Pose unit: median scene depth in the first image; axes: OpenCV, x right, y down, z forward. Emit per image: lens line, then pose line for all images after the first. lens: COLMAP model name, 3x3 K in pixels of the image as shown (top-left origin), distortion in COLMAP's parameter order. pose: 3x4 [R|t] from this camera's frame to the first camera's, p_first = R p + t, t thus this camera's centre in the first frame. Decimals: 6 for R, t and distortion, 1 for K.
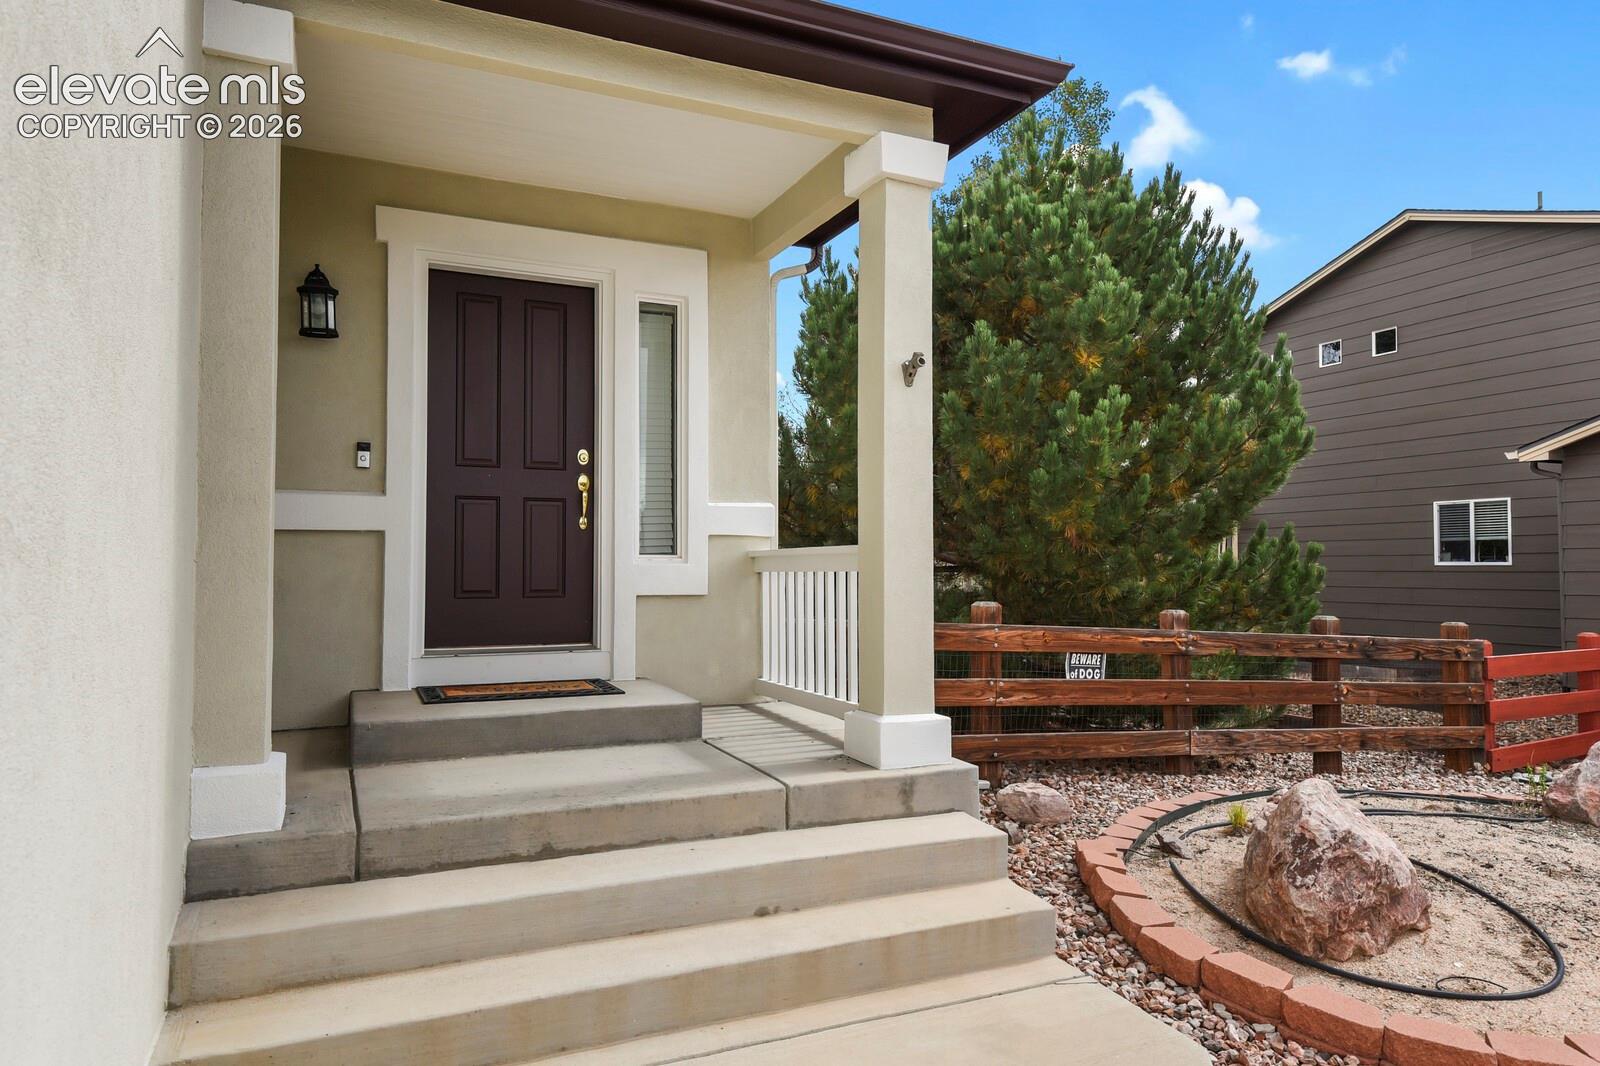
lens RADIAL K [[1034.9, 0, 812.0], [0, 1034.9, 527.6], [0, 0, 1]] dist [0.037268, 0.001111]
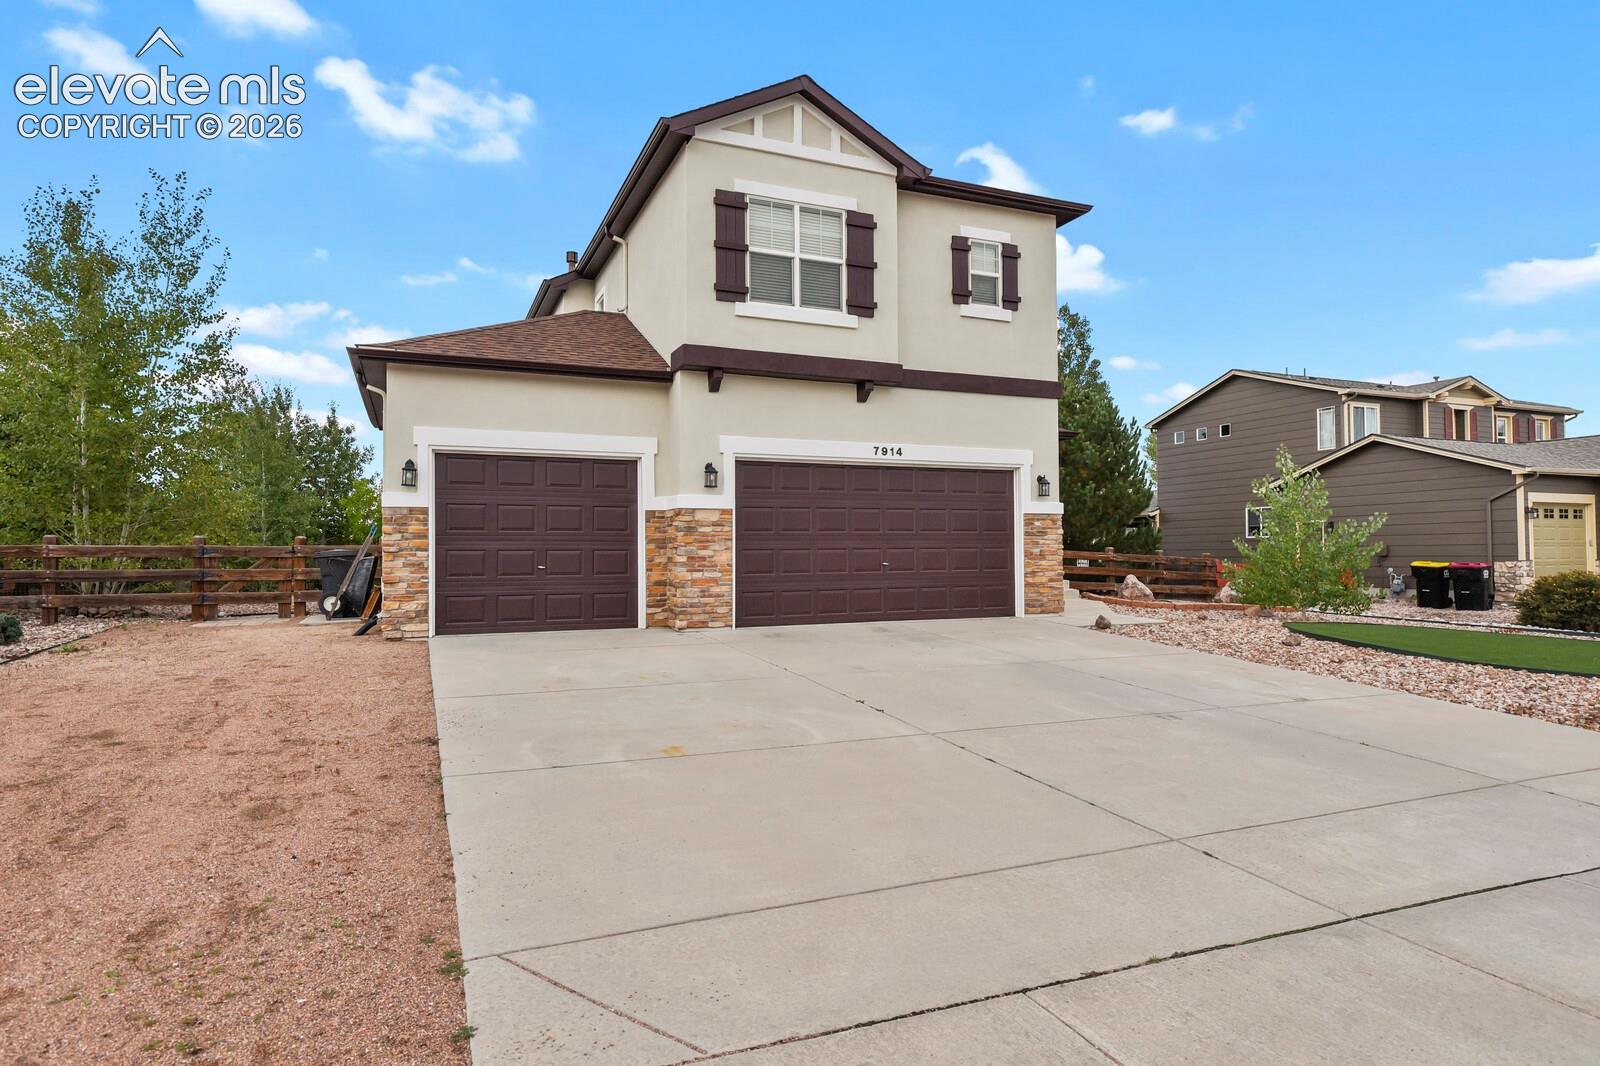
lens RADIAL K [[940.4, 0, 796.5], [0, 940.4, 534.6], [0, 0, 1]] dist [0.015208, -0.000756]
pose [[0.999583, -0.008202, -0.027673, -0.750830], [0.008576, 0.999873, 0.013410, -0.014439], [0.027560, -0.013642, 0.999527, -2.693854]]
